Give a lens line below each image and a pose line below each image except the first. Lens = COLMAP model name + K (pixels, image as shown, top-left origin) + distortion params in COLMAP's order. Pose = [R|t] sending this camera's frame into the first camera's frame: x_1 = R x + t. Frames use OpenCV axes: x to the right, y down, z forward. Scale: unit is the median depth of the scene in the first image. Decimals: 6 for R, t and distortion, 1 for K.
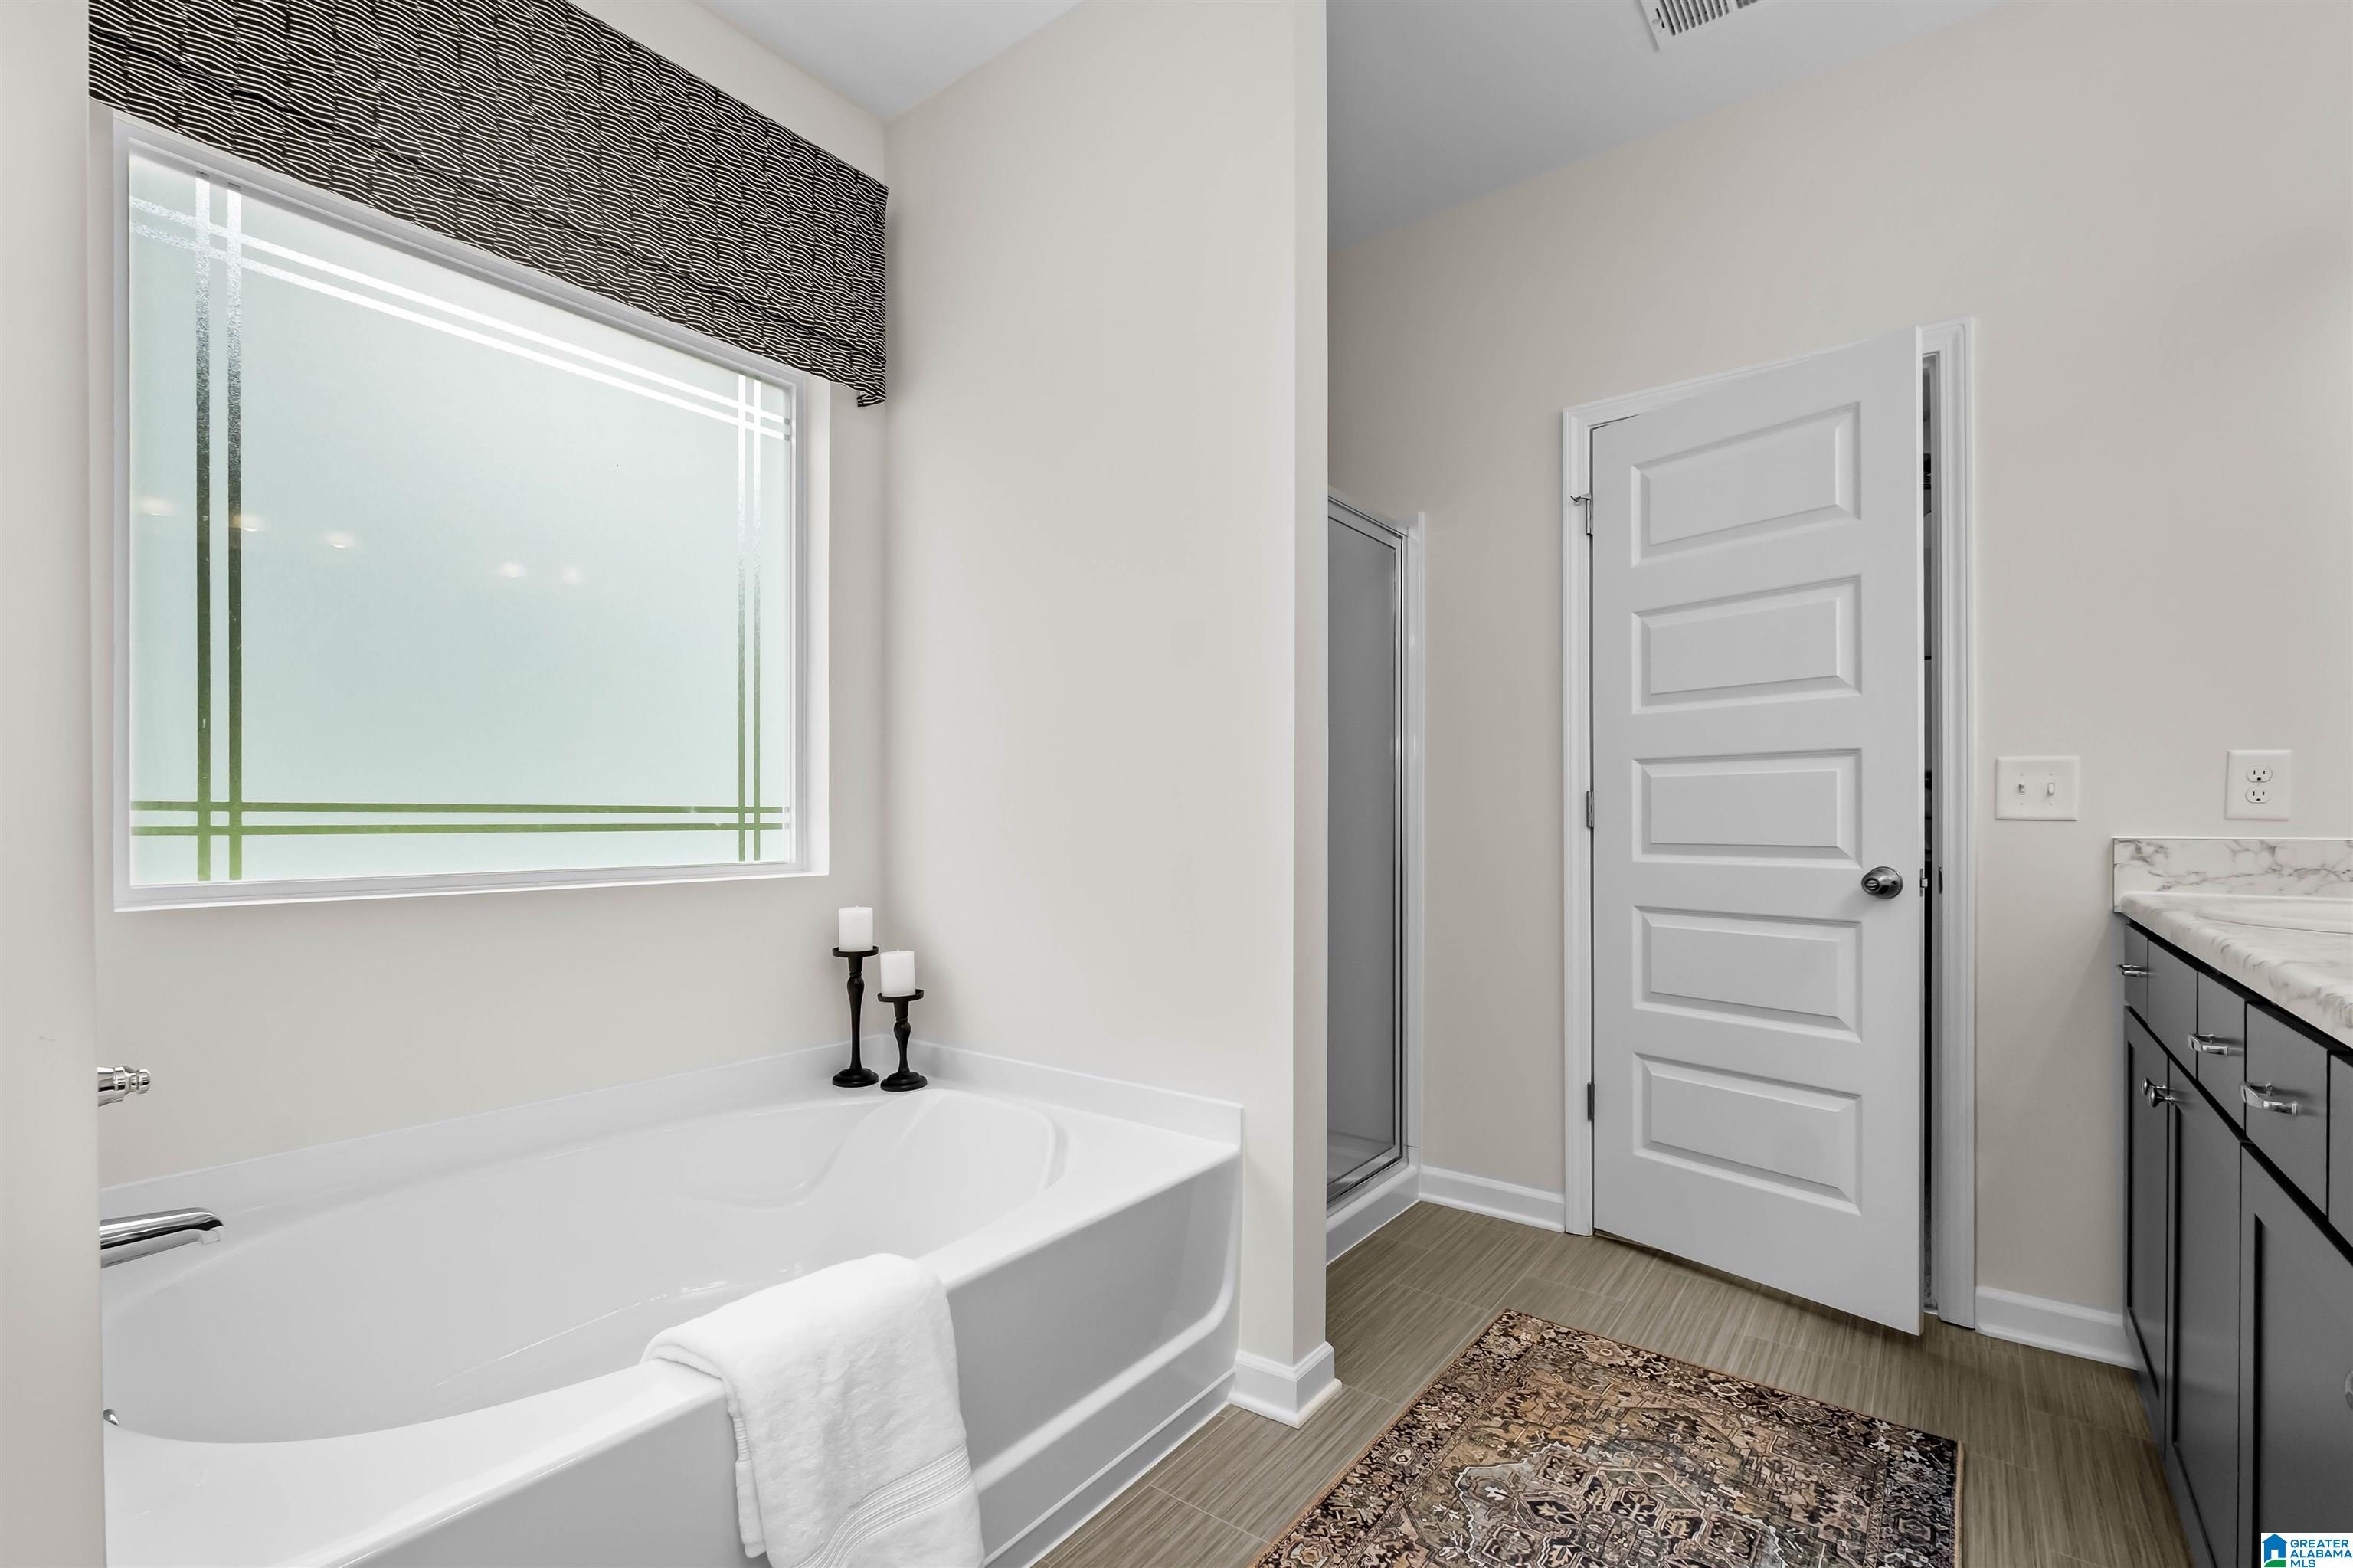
lens RADIAL K [[1050.4, 0, 1169.5], [0, 1050.4, 819.5], [0, 0, 1]] dist [-0.003329, -0.000454]
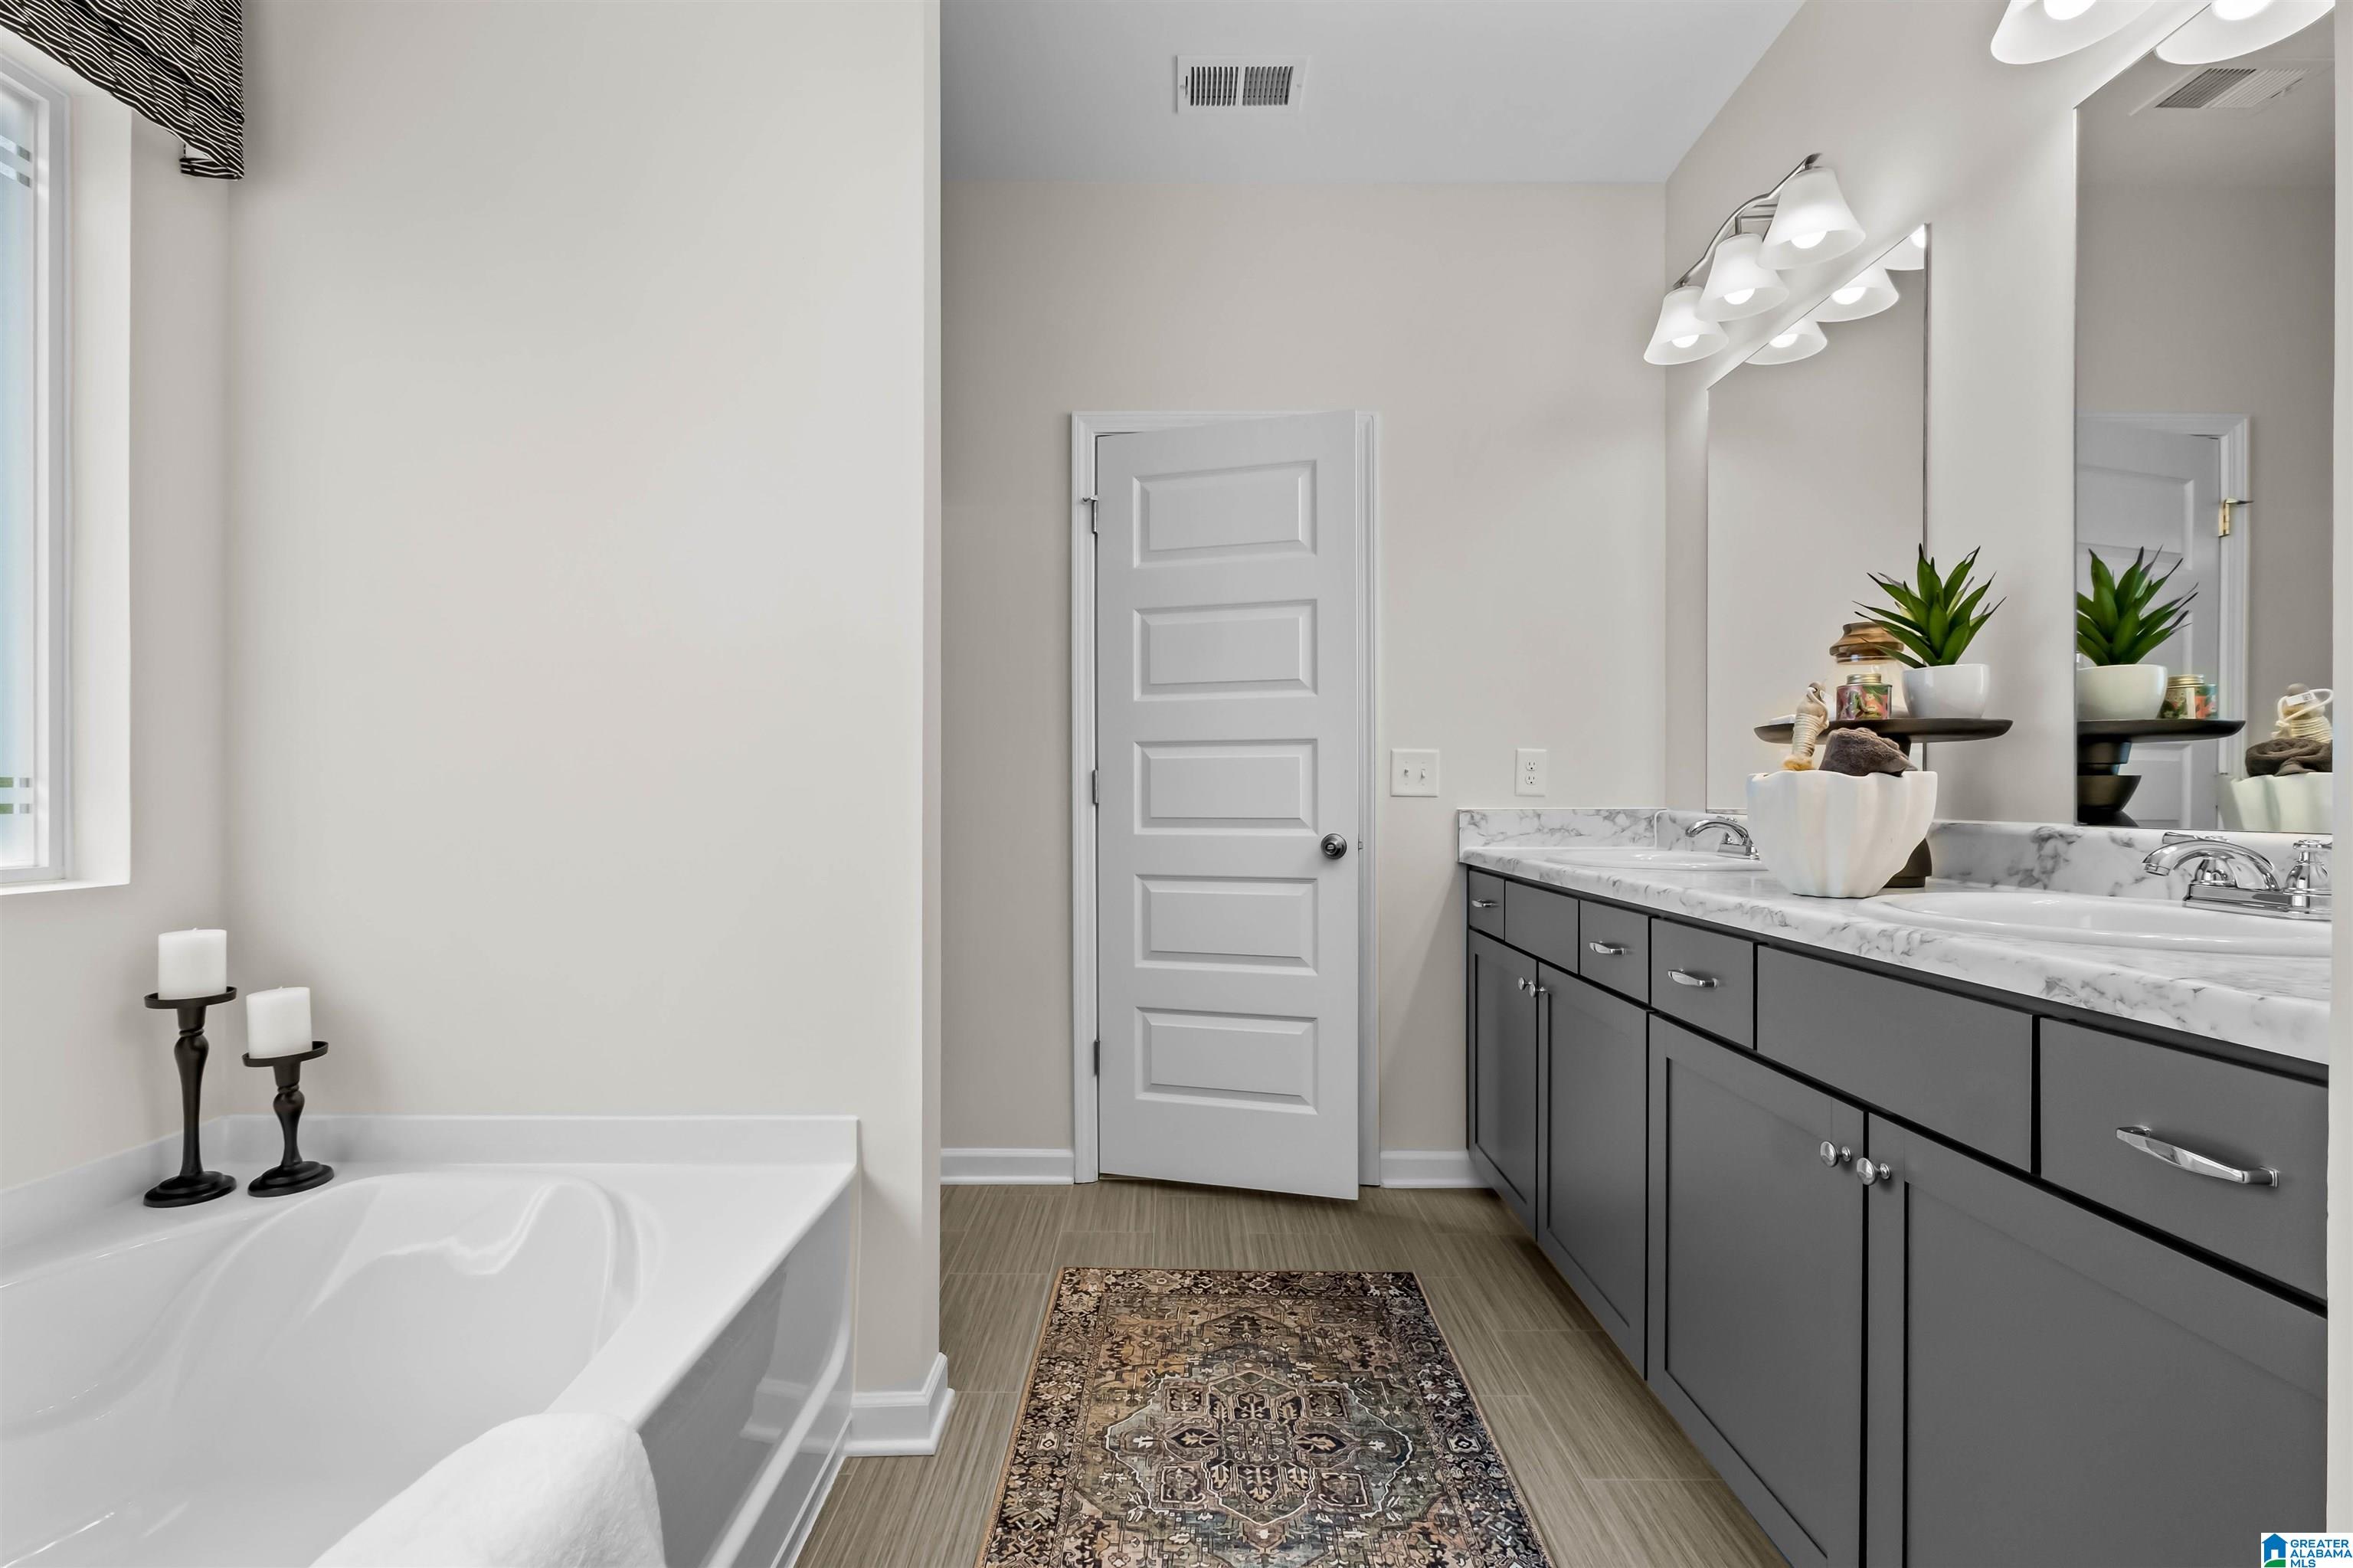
lens RADIAL K [[1034.3, 0, 1172.3], [0, 1034.3, 798.4], [0, 0, 1]] dist [-0.002244, 0.000330]
pose [[0.800622, -0.002054, 0.599167, -0.211895], [0.002037, 0.999998, 0.000707, 0.001376], [-0.599167, 0.000654, 0.800624, 0.120172]]
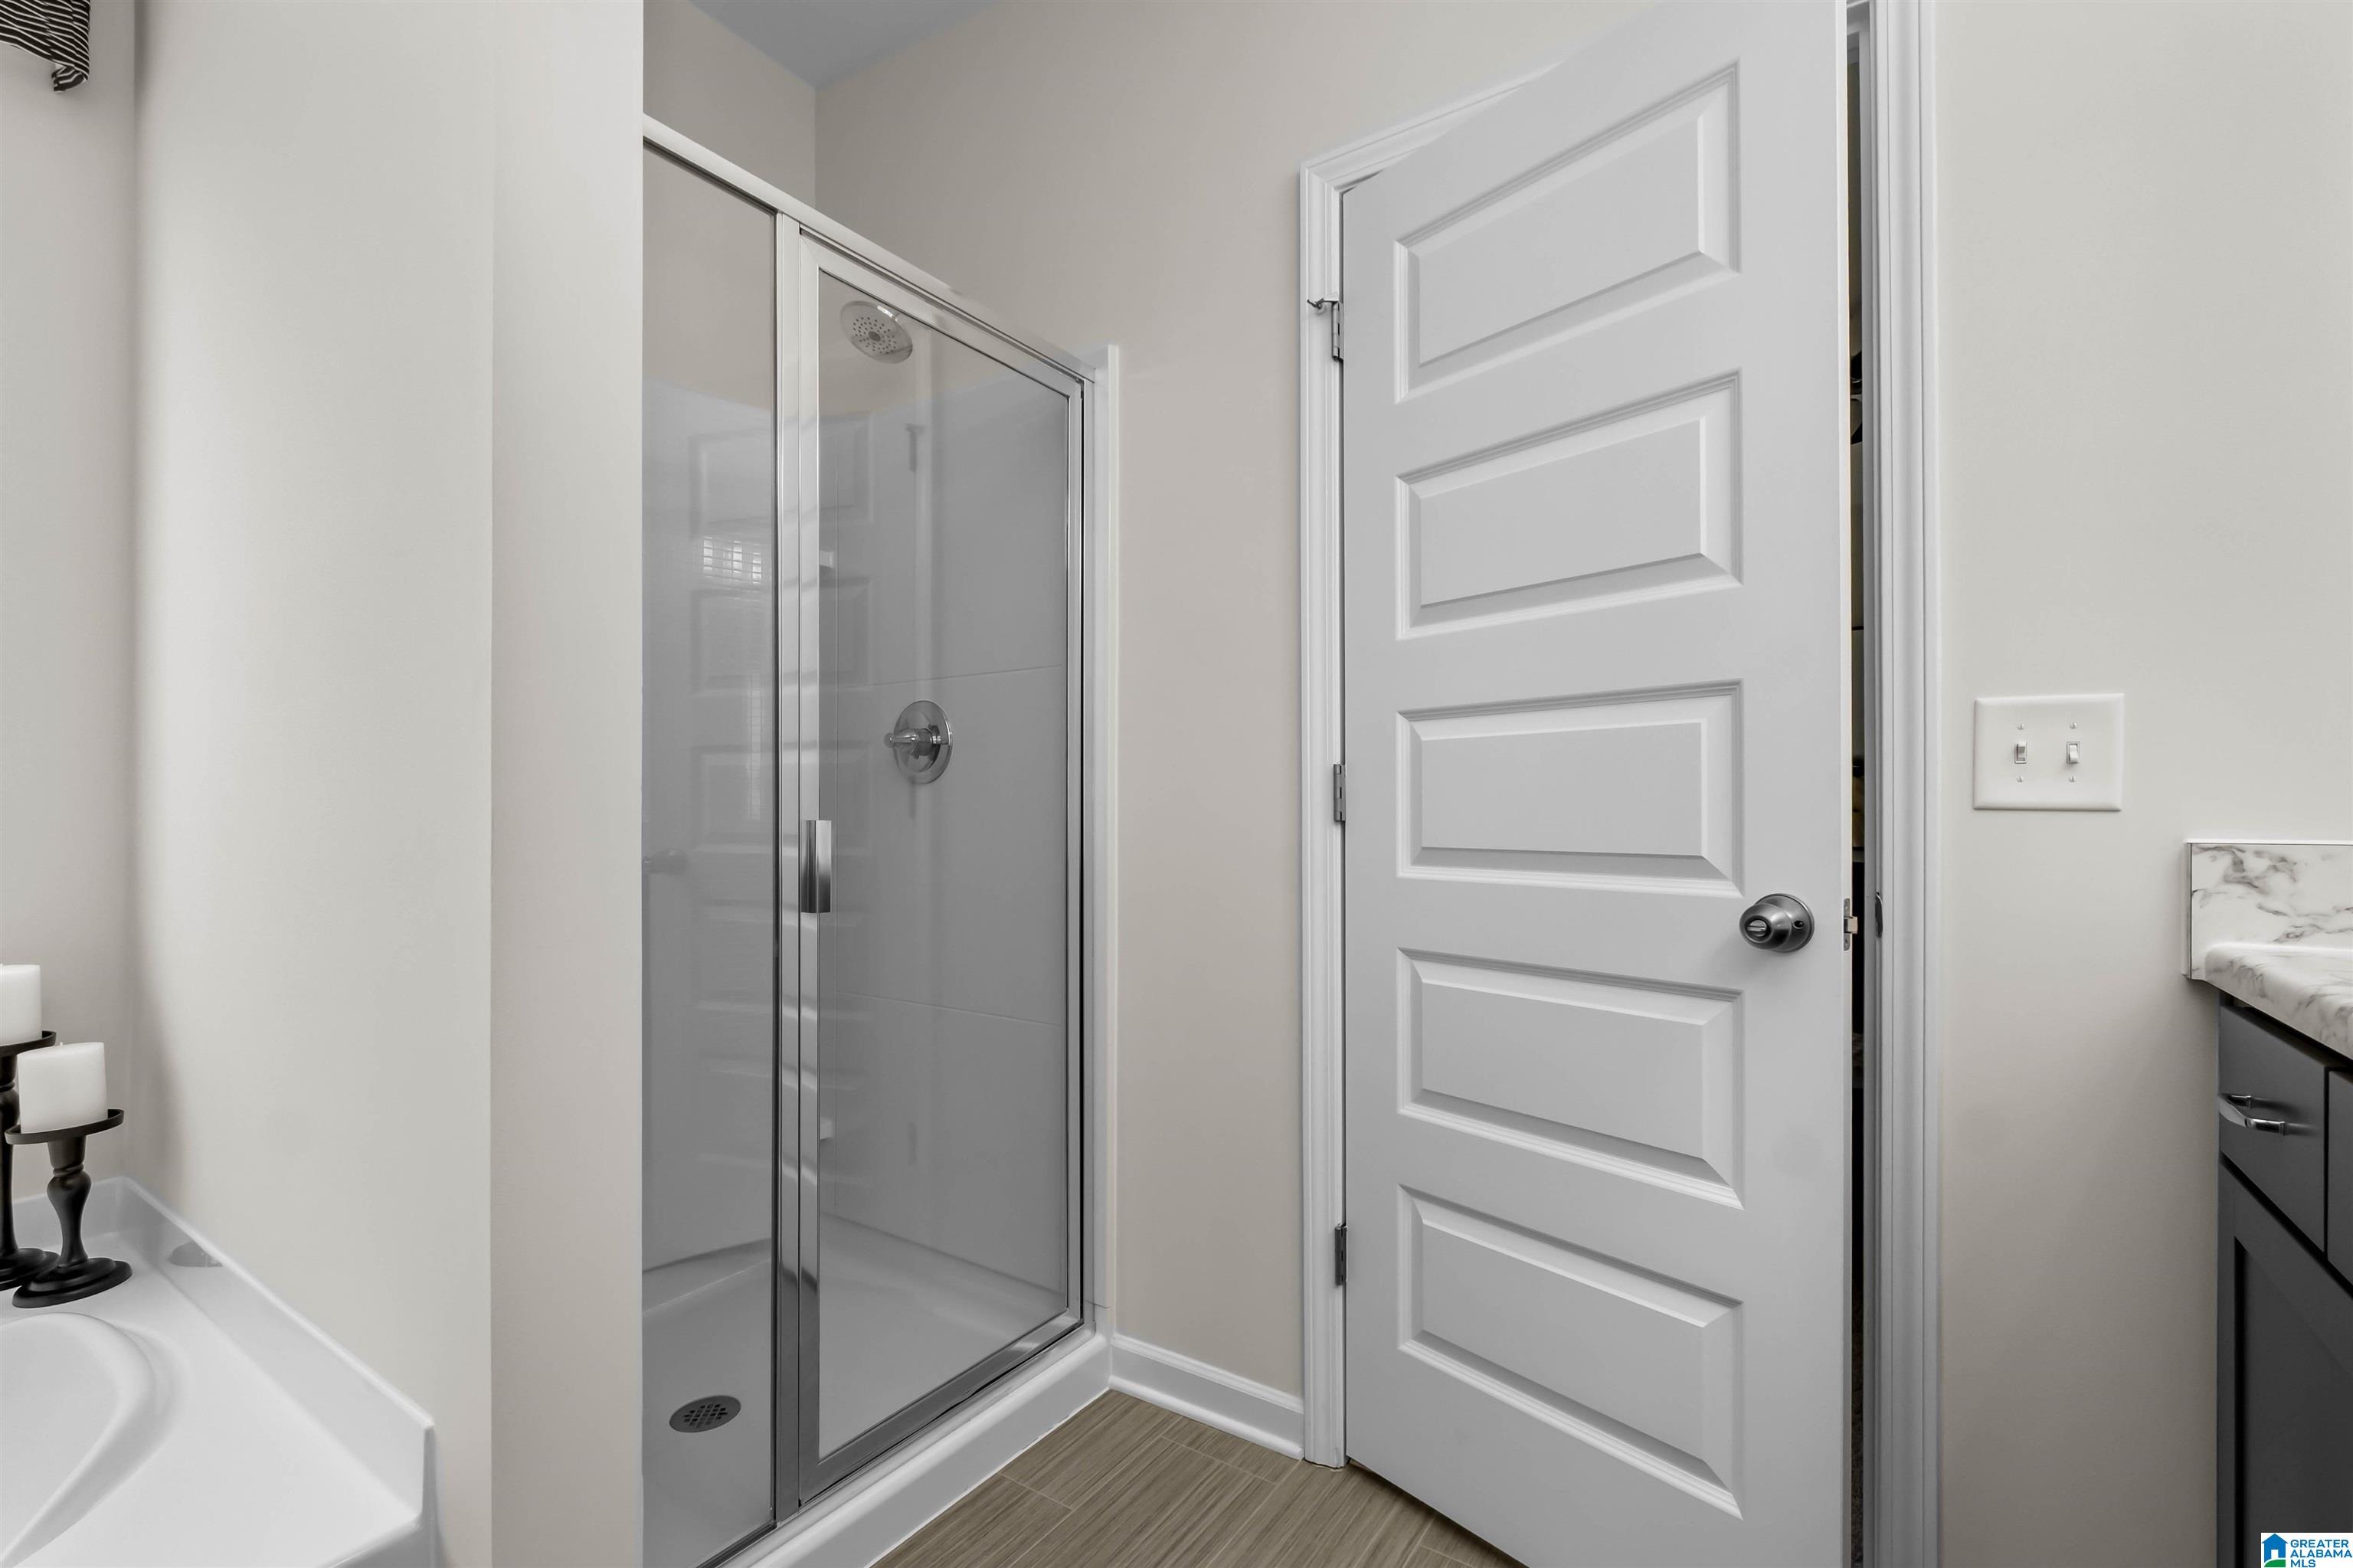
lens RADIAL K [[1037.0, 0, 1179.5], [0, 1037.0, 814.5], [0, 0, 1]] dist [-0.002607, -0.000519]
pose [[0.998905, 0.001318, 0.046764, 0.333139], [-0.001196, 0.999996, -0.002641, 0.004833], [-0.046767, 0.002582, 0.998902, 0.460737]]
